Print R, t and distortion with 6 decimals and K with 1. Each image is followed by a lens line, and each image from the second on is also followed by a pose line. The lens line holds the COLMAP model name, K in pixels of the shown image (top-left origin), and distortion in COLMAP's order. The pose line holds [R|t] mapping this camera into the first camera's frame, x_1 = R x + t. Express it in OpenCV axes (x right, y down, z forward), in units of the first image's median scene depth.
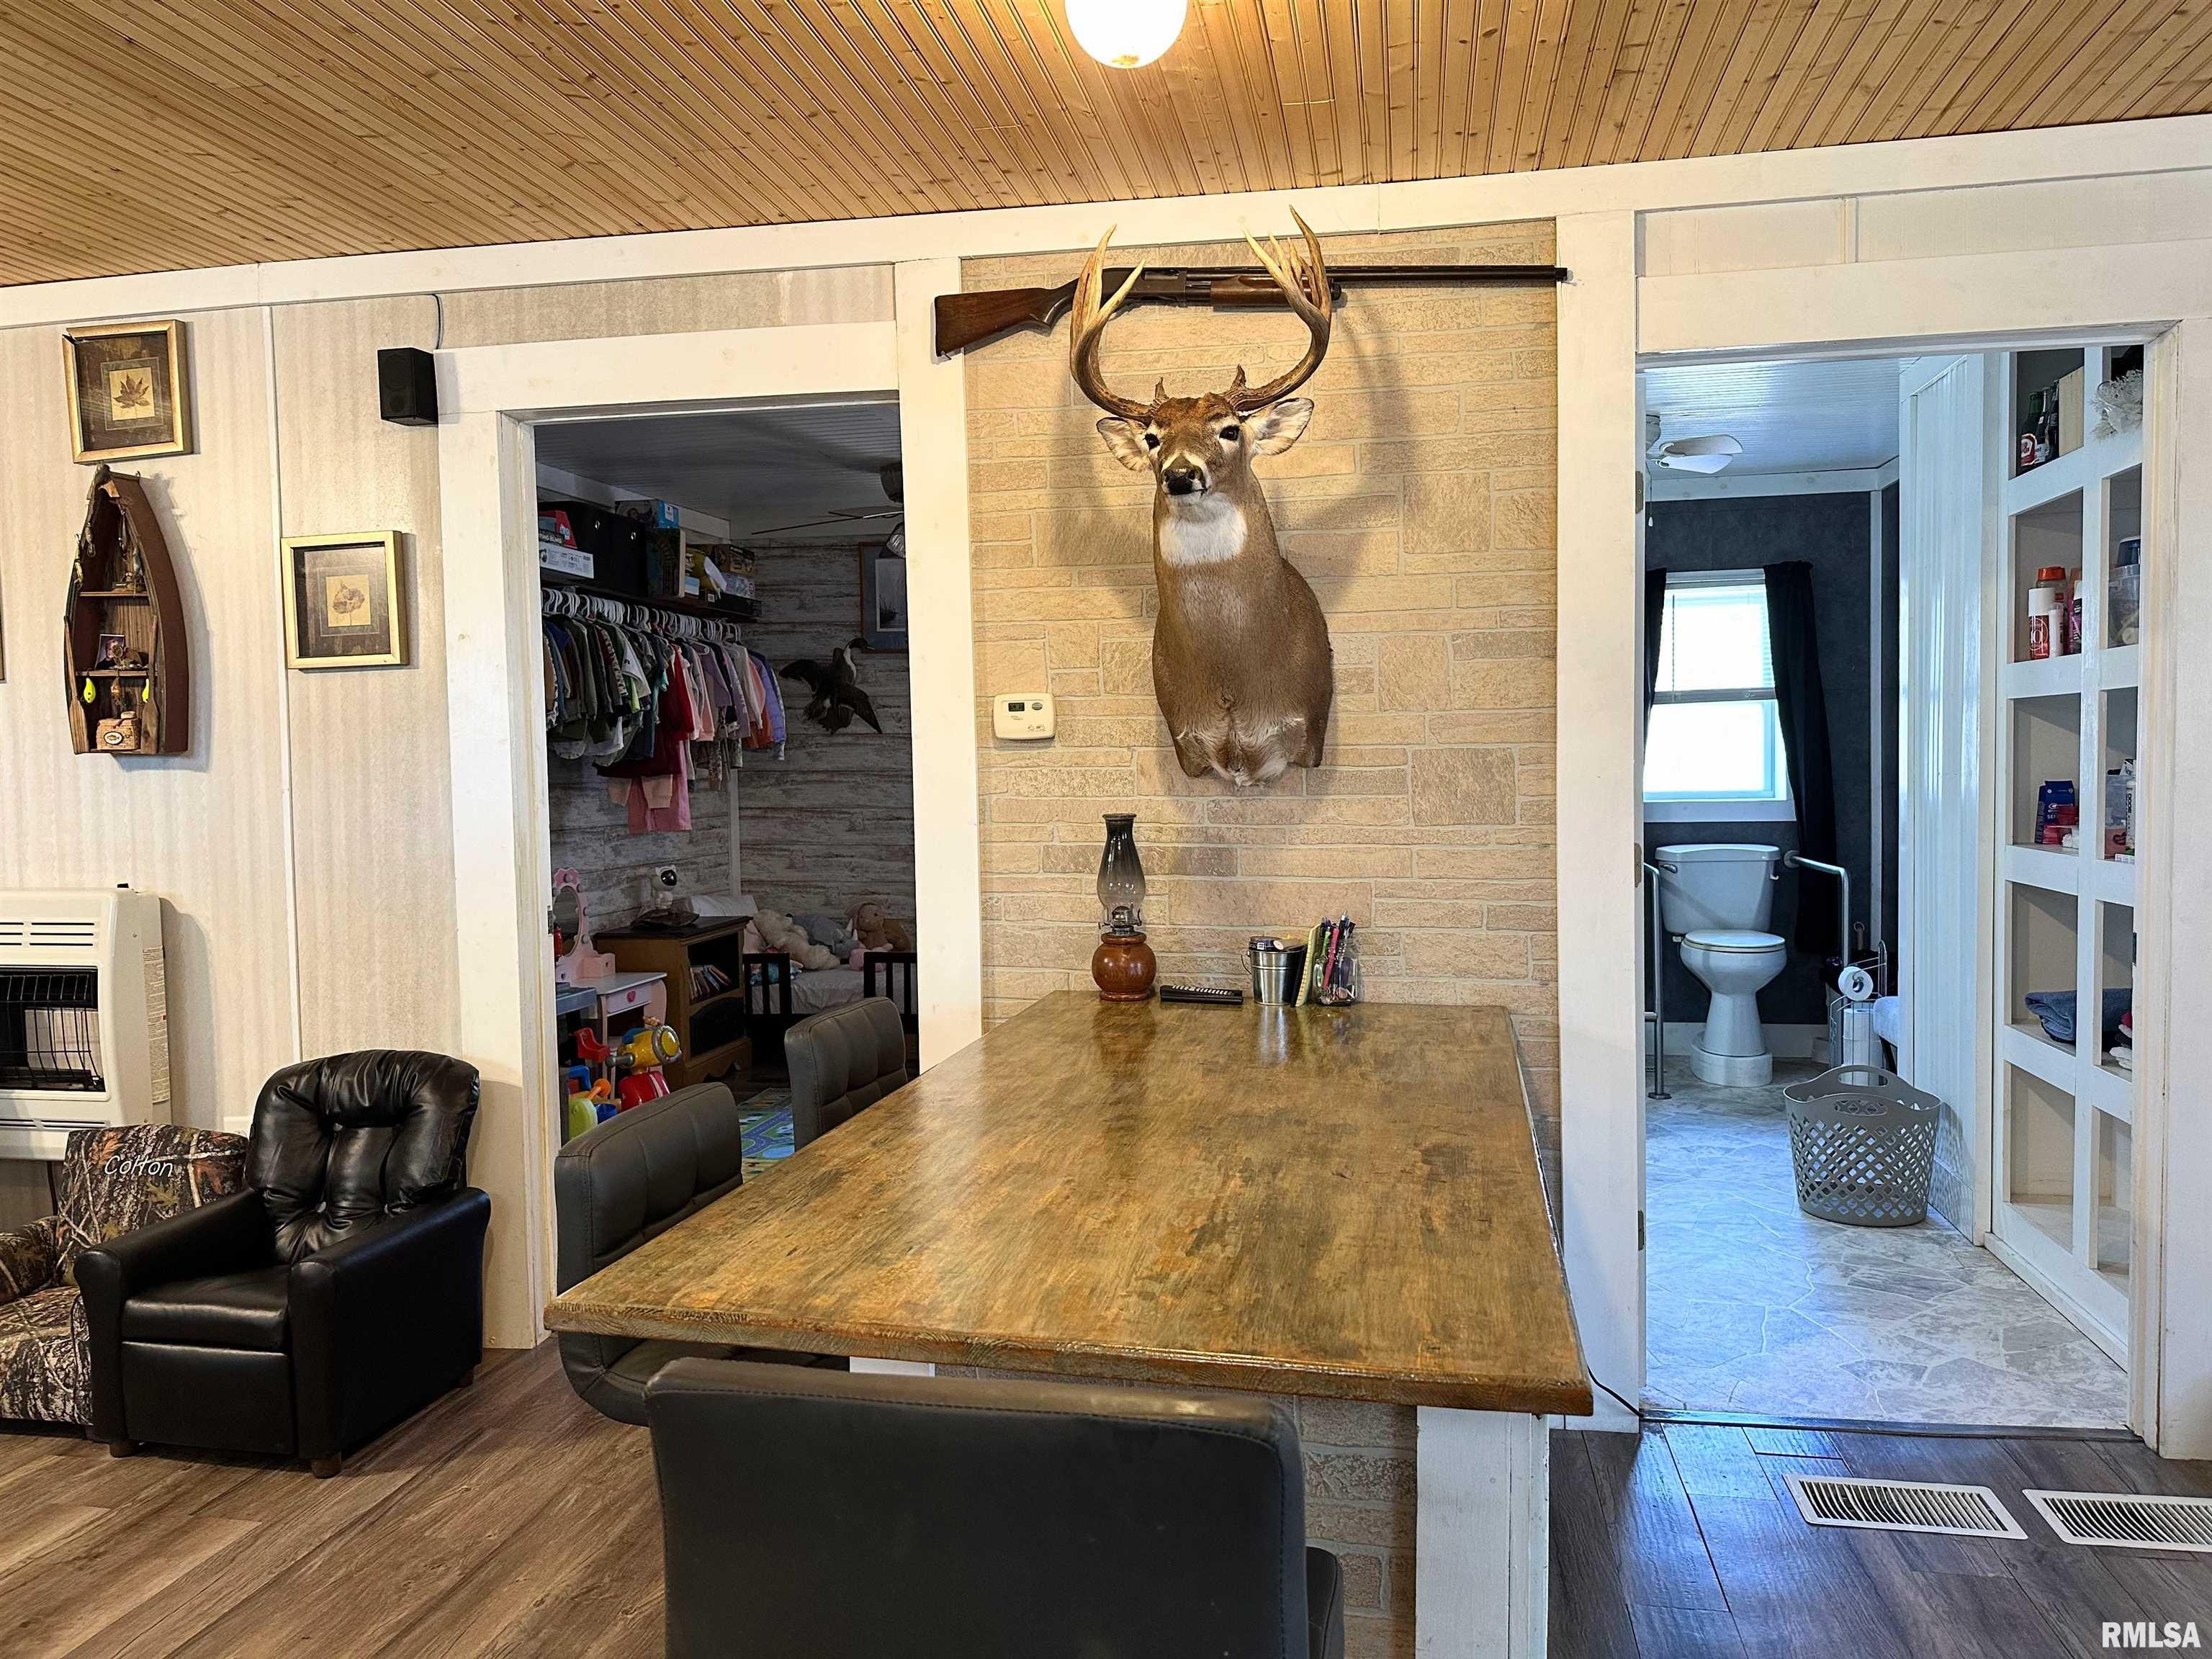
lens RADIAL K [[1531.7, 0, 1112.0], [0, 1531.7, 823.4], [0, 0, 1]] dist [0.132427, -0.208600]
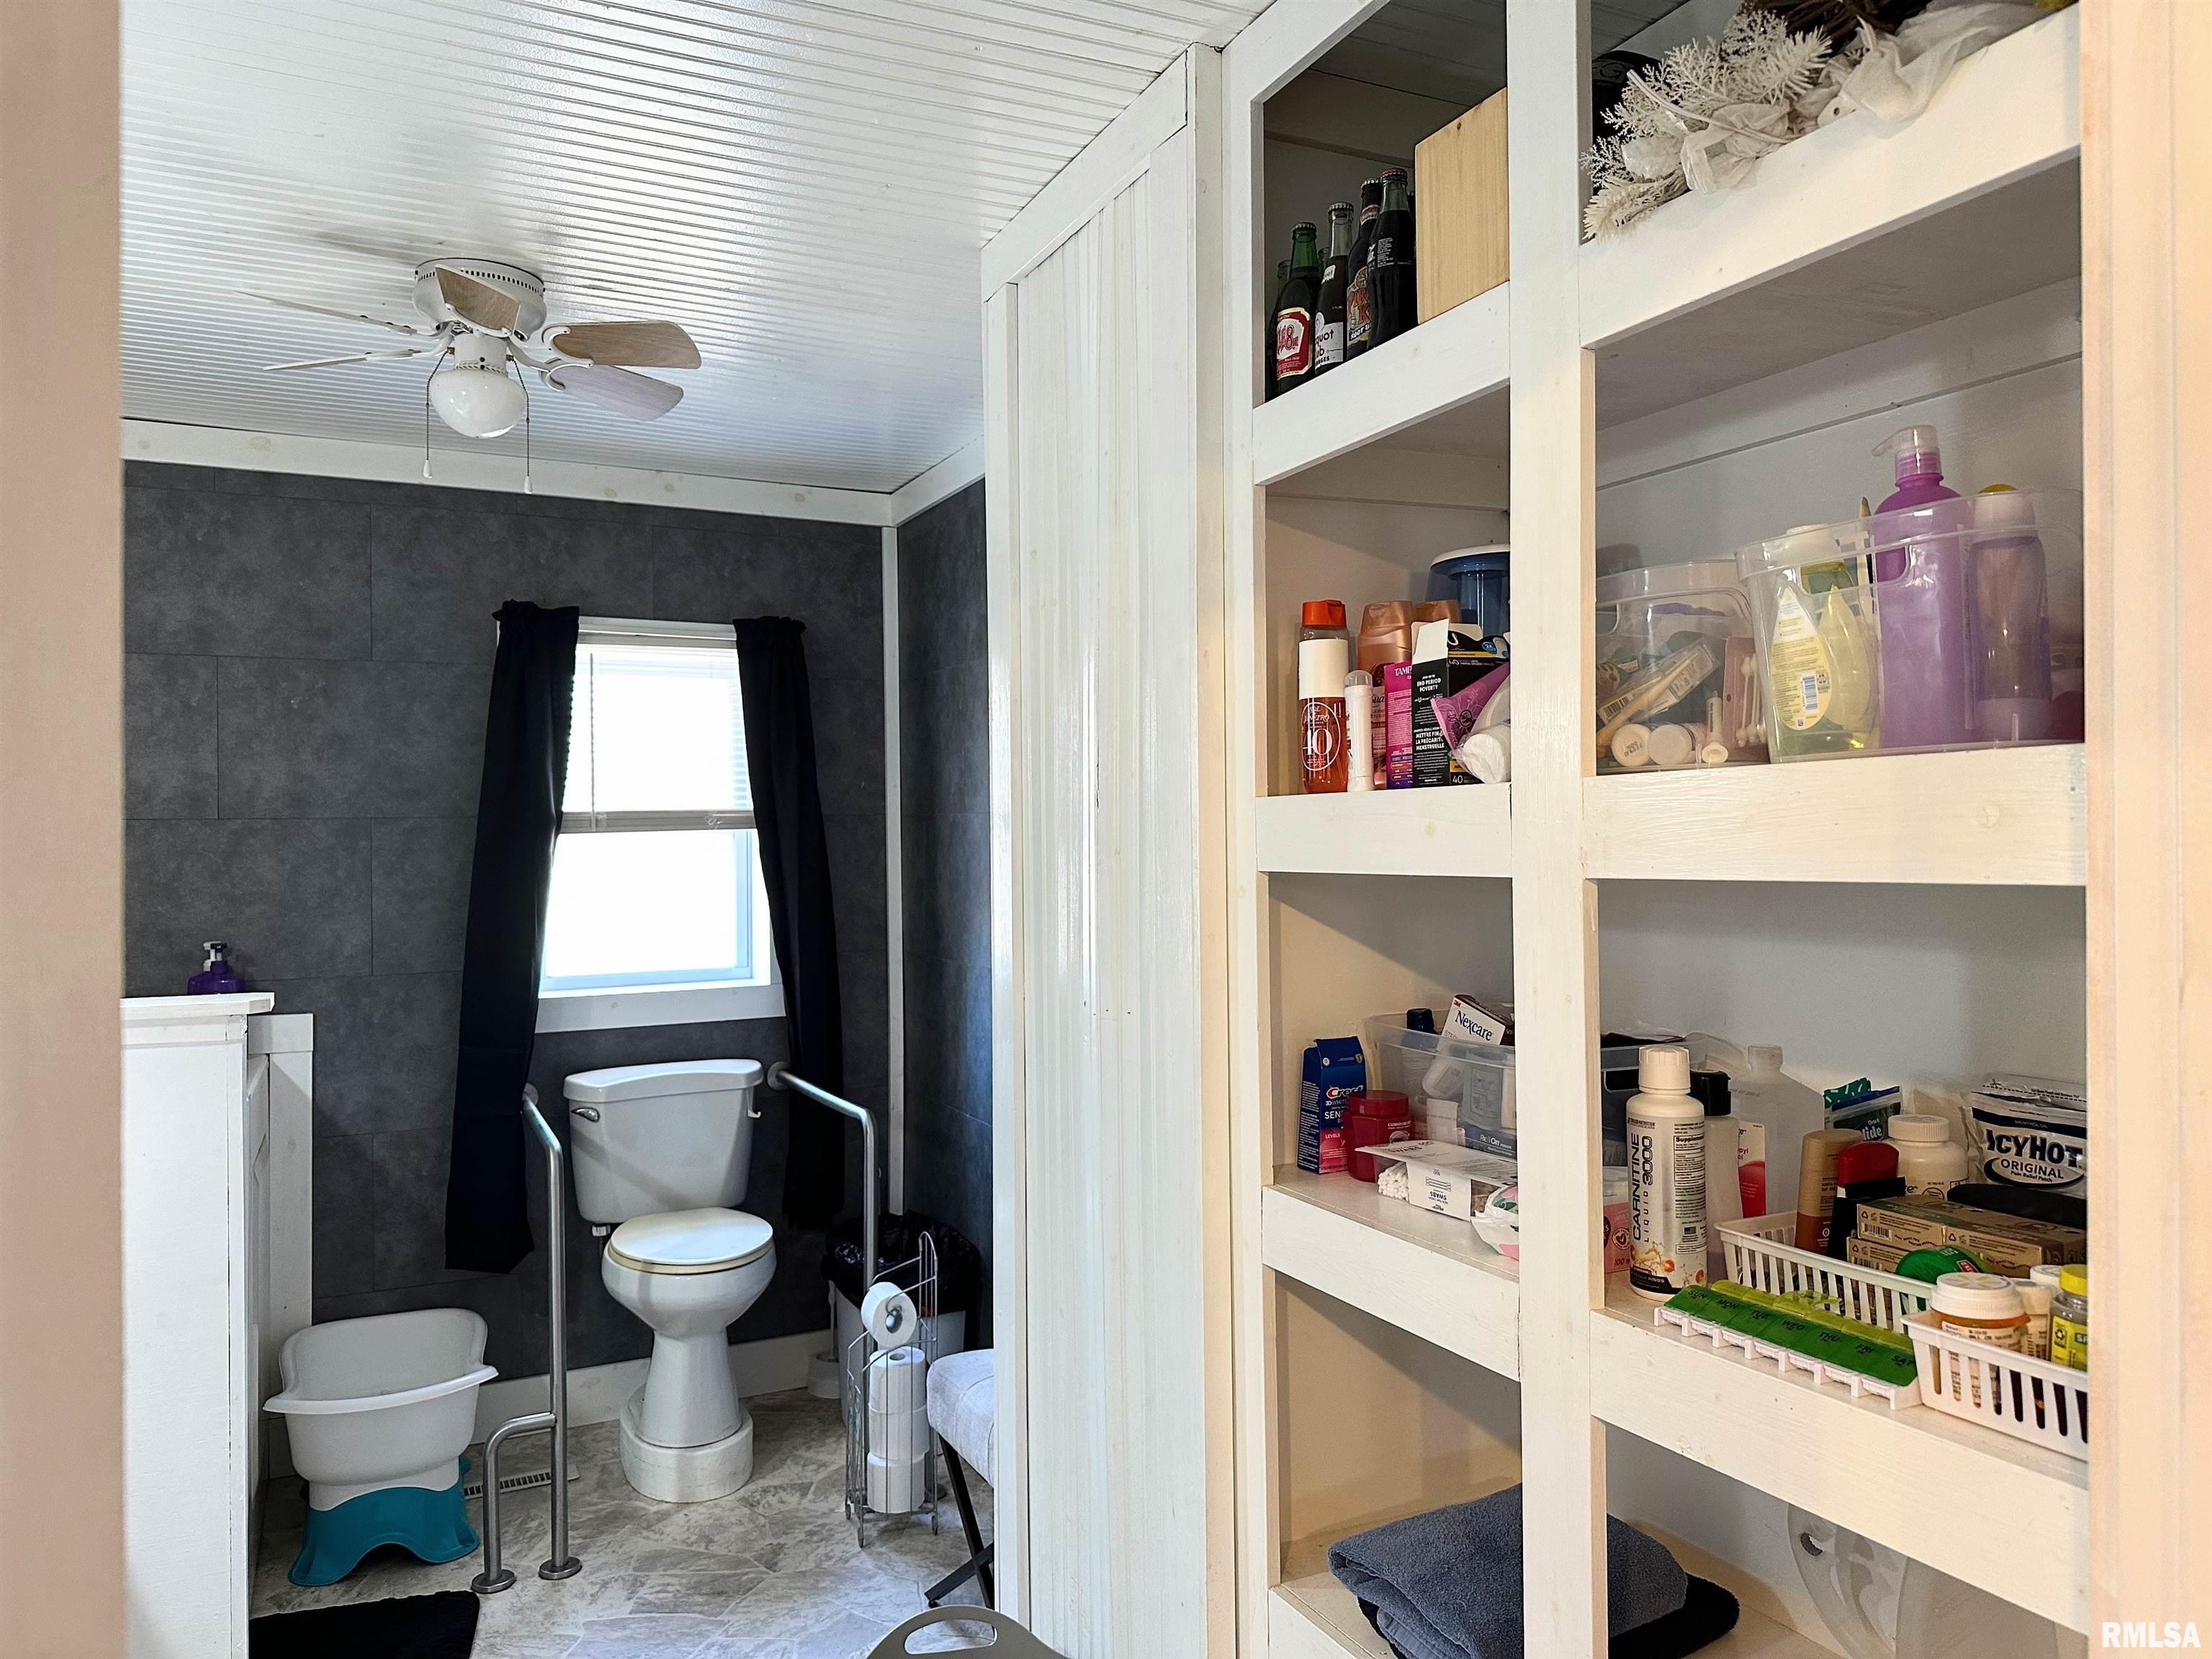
lens RADIAL K [[1531.7, 0, 1112.0], [0, 1531.7, 823.4], [0, 0, 1]] dist [0.132427, -0.208600]
pose [[0.796394, 0.014910, 0.604595, 0.333199], [0.023940, 0.998135, -0.056151, -0.089128], [-0.604304, 0.059192, 0.794552, 0.848735]]
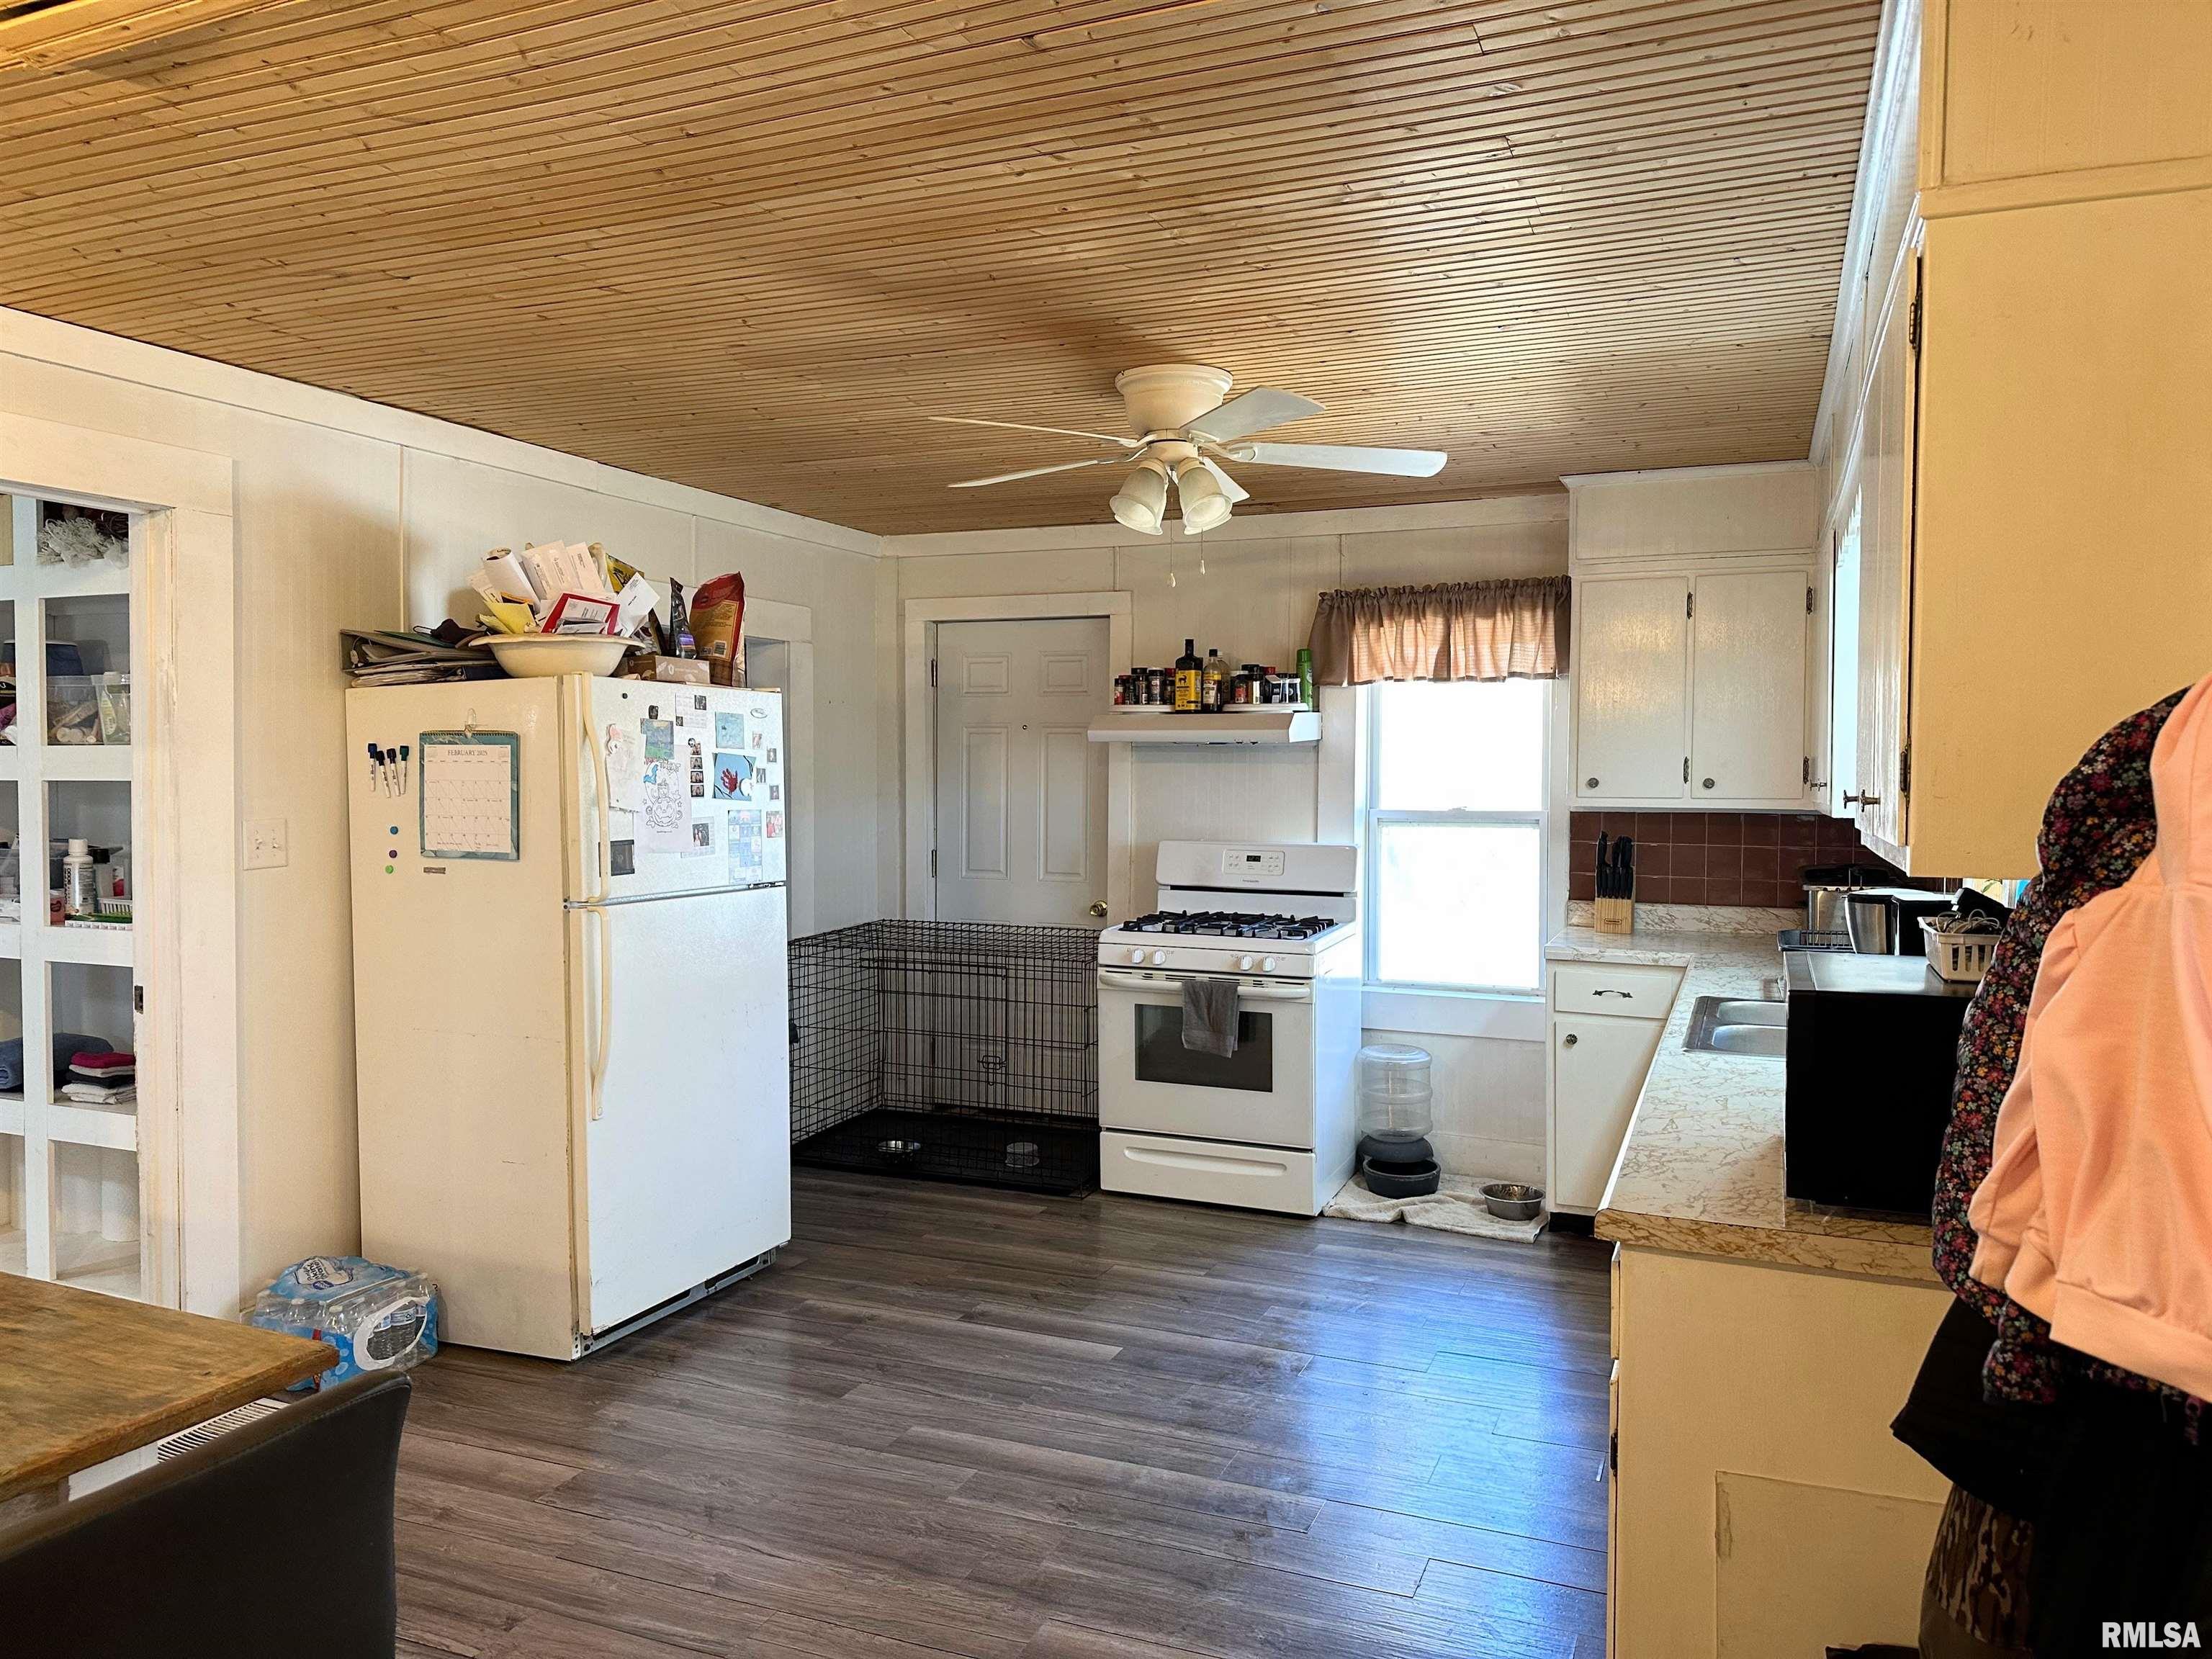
lens RADIAL K [[1531.7, 0, 1112.0], [0, 1531.7, 823.4], [0, 0, 1]] dist [0.132427, -0.208600]
pose [[0.197358, -0.022960, 0.980063, -0.385198], [0.034885, 0.999257, 0.016385, -0.050007], [-0.979711, 0.030955, 0.198012, -0.006149]]
